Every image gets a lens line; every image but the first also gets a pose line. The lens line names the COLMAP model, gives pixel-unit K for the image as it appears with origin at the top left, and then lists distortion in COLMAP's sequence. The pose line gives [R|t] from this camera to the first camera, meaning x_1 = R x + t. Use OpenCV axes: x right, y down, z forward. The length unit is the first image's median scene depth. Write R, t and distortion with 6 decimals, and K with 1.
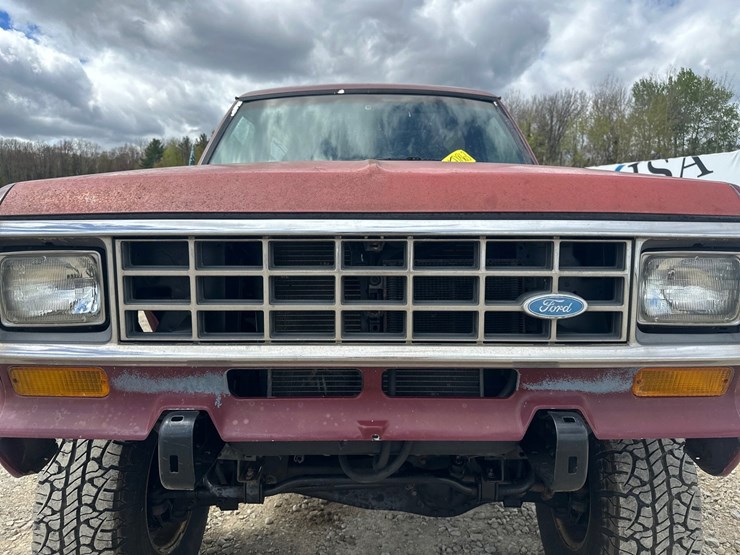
lens RADIAL K [[520.8, 0, 370.0], [0, 520.8, 277.5], [0, 0, 1]] dist [0.042360, -0.058681]
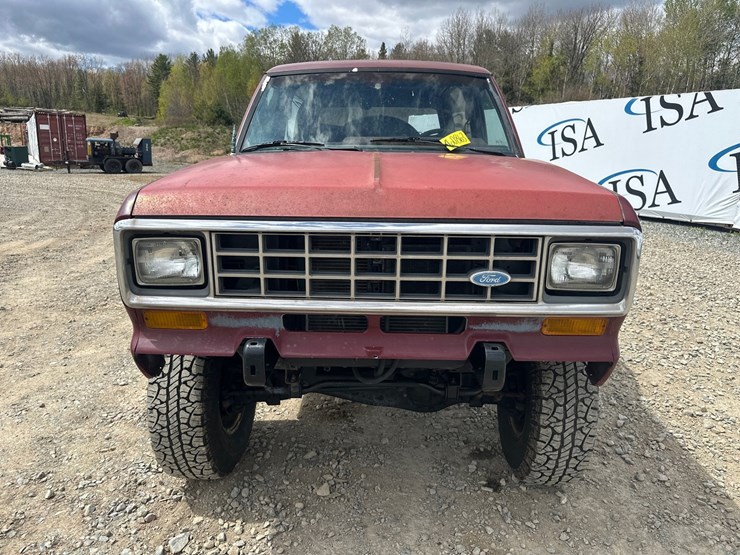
lens RADIAL K [[509.7, 0, 370.0], [0, 509.7, 277.5], [0, 0, 1]] dist [0.101102, -0.104057]
pose [[0.999673, 0.014052, -0.021343, 0.022995], [-0.010852, 0.989627, 0.143253, -0.157117], [0.023134, -0.142975, 0.989456, -0.507286]]
